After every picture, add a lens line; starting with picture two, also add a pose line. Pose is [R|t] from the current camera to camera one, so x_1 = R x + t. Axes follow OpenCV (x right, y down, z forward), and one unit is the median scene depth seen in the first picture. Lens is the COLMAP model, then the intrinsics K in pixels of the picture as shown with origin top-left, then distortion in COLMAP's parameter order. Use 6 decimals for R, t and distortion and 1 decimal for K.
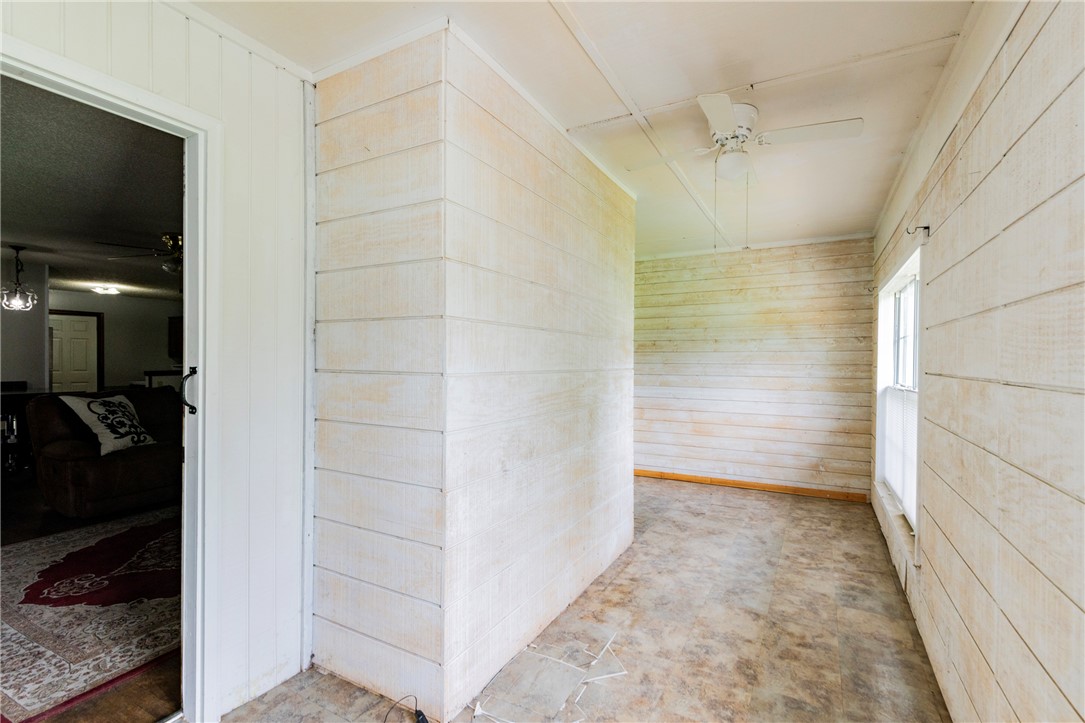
lens RADIAL K [[492.7, 0, 551.7], [0, 492.7, 362.2], [0, 0, 1]] dist [0.006423, 0.000238]
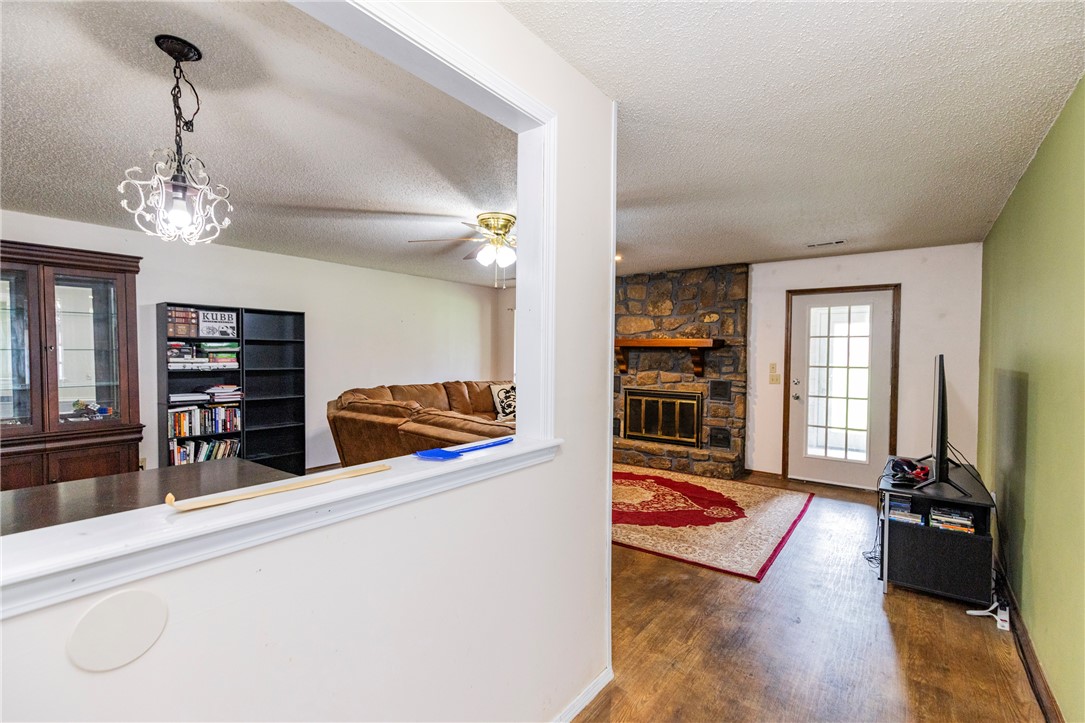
lens RADIAL K [[489.9, 0, 551.9], [0, 489.9, 362.3], [0, 0, 1]] dist [0.008199, -0.000819]
pose [[0.133602, -0.024202, 0.990739, -1.800344], [-0.002150, 0.999692, 0.024711, -0.043787], [-0.991033, -0.005431, 0.133509, 0.930848]]
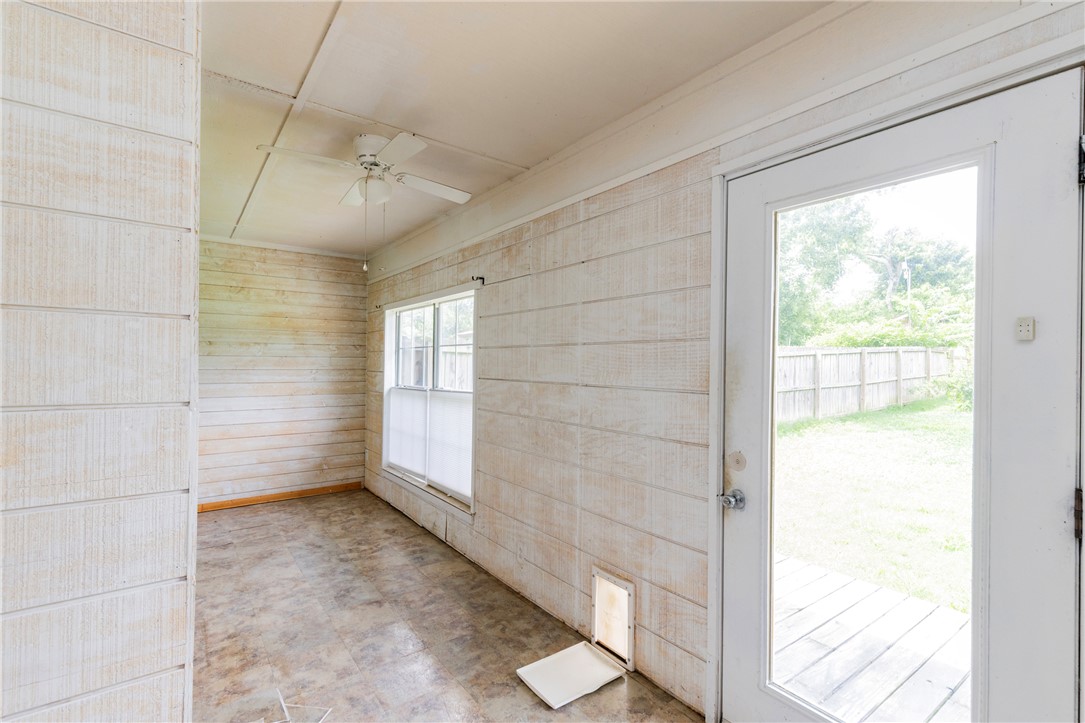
lens RADIAL K [[498.1, 0, 561.3], [0, 498.1, 360.3], [0, 0, 1]] dist [0.013692, -0.000027]
pose [[0.401804, 0.005285, 0.915710, -0.282966], [-0.002963, 0.999986, -0.004472, -0.014296], [-0.915721, -0.000917, 0.401814, 0.114850]]
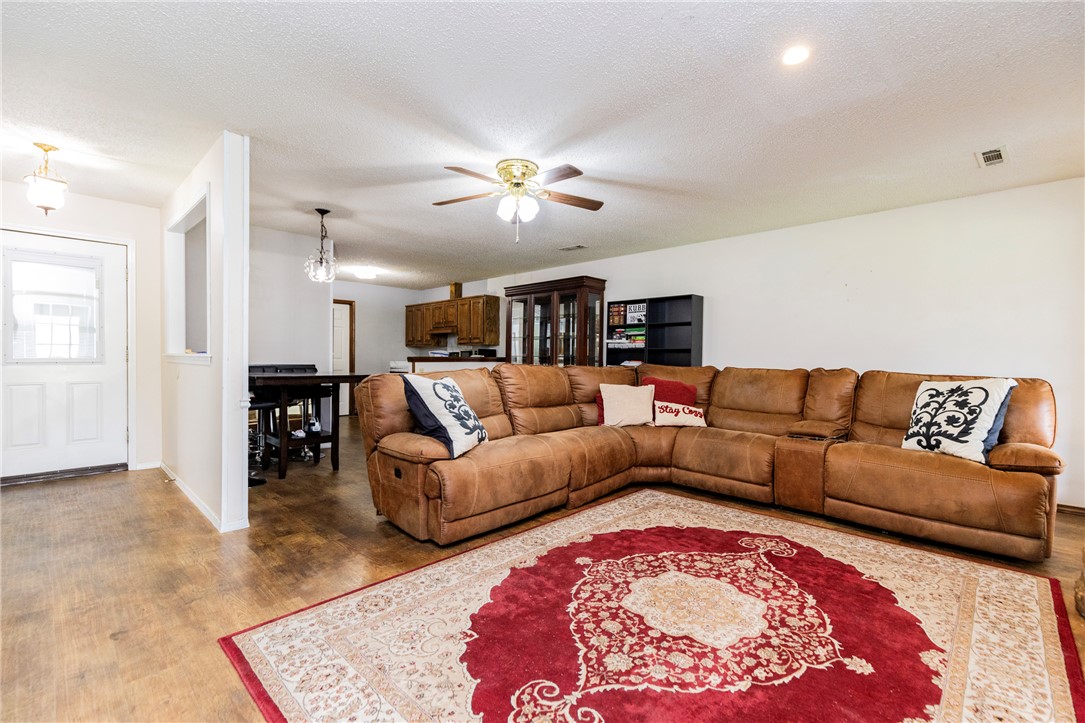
lens RADIAL K [[492.7, 0, 551.7], [0, 492.7, 362.2], [0, 0, 1]] dist [0.006423, 0.000238]
pose [[0.962303, 0.006465, -0.271902, -0.572837], [-0.006469, 0.999979, 0.000881, 0.046845], [0.271902, 0.000911, 0.962325, 0.340286]]
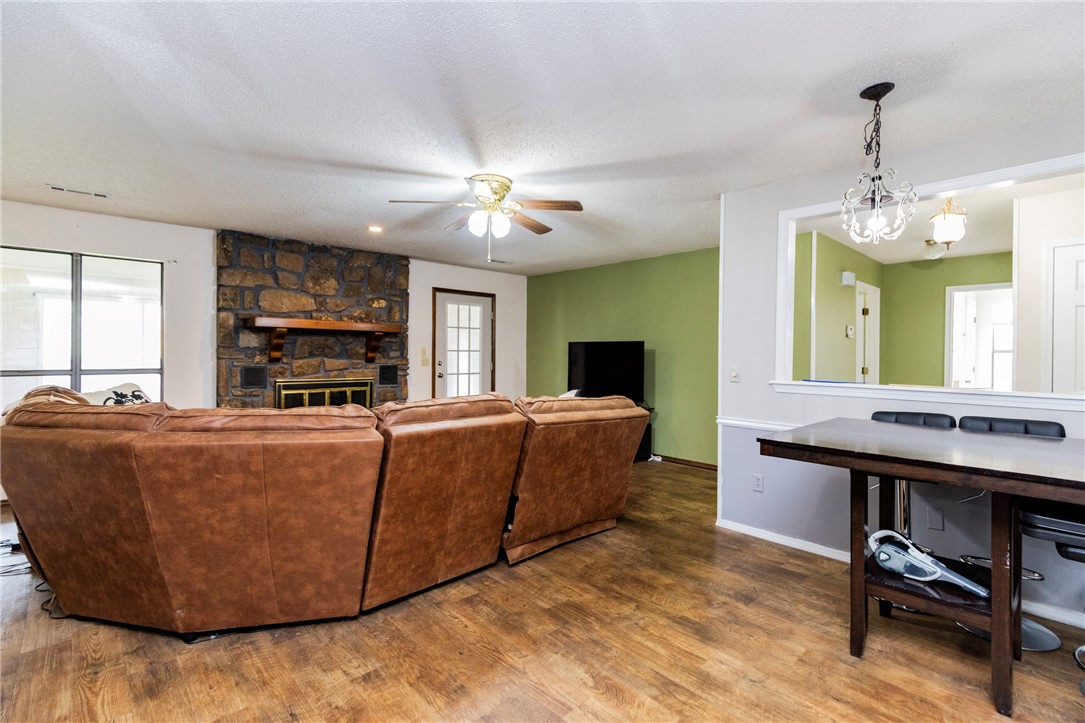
lens RADIAL K [[502.1, 0, 560.1], [0, 502.1, 351.1], [0, 0, 1]] dist [0.000063, -0.000165]
pose [[-0.954296, -0.015236, 0.298473, -1.247668], [-0.014326, 0.999884, 0.005235, -0.013091], [-0.298518, 0.000719, -0.954404, 1.951396]]
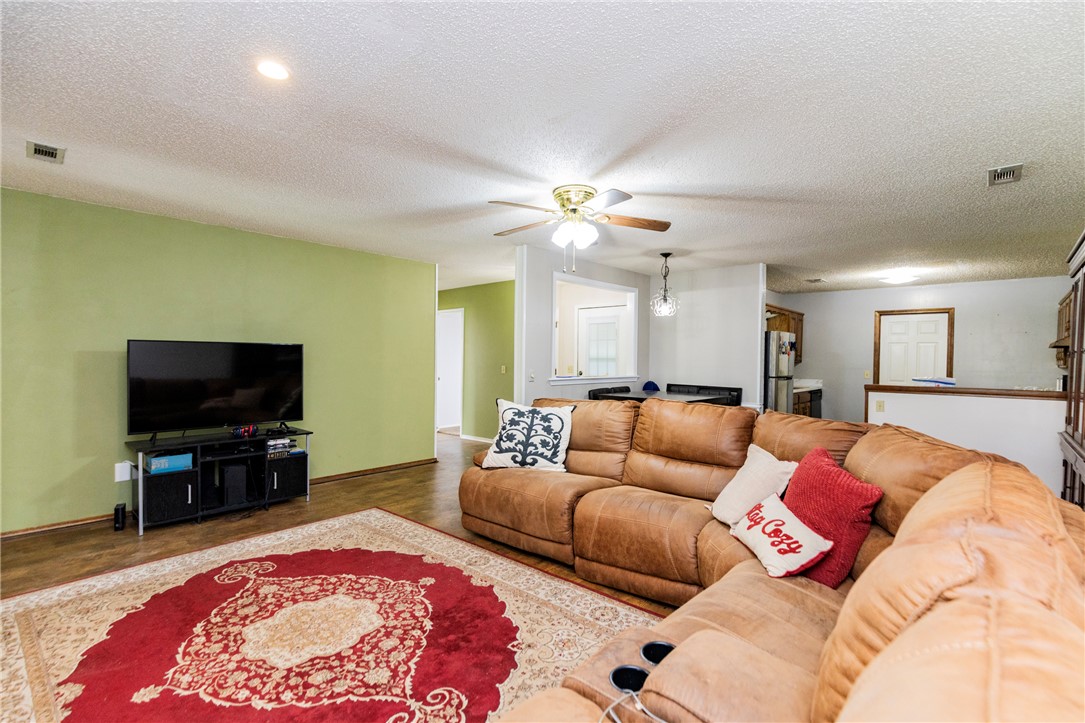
lens RADIAL K [[489.9, 0, 551.9], [0, 489.9, 362.3], [0, 0, 1]] dist [0.008199, -0.000819]
pose [[-0.230168, 0.000445, -0.973151, -0.054187], [-0.020591, 0.999774, 0.005328, -0.014039], [0.972933, 0.021265, -0.230107, 1.322713]]
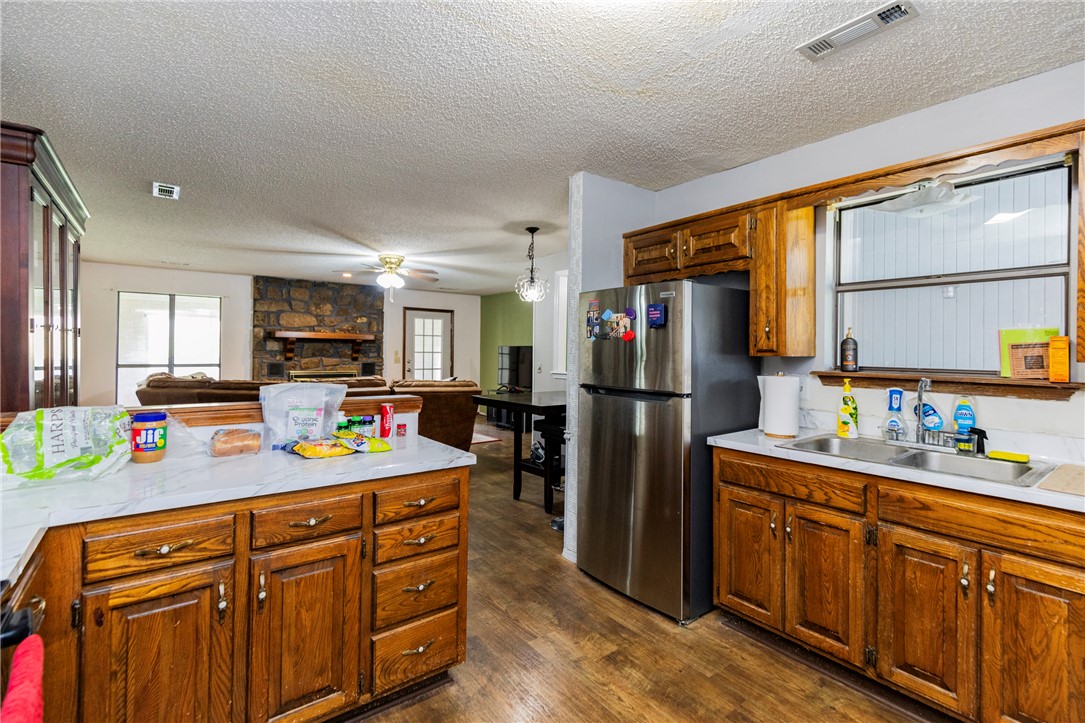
lens RADIAL K [[495.7, 0, 562.6], [0, 495.7, 346.9], [0, 0, 1]] dist [-0.015827, -0.000039]
pose [[-0.925959, -0.012779, 0.377409, -1.910668], [-0.014224, 0.999898, -0.001041, -0.032990], [-0.377357, -0.006332, -0.926046, 2.342464]]
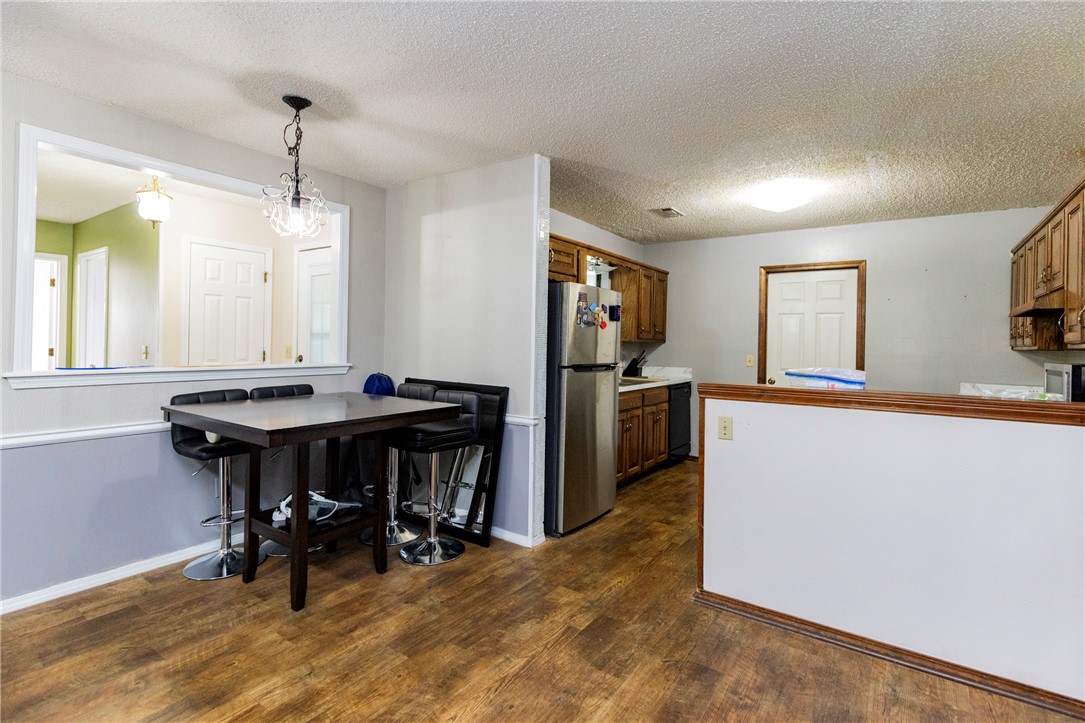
lens RADIAL K [[512.5, 0, 552.4], [0, 512.5, 339.9], [0, 0, 1]] dist [0.004582, 0.000424]
pose [[-0.098220, -0.009841, -0.995116, -0.811794], [-0.025961, 0.999636, -0.007323, -0.012925], [0.994826, 0.025115, -0.098440, 1.696569]]
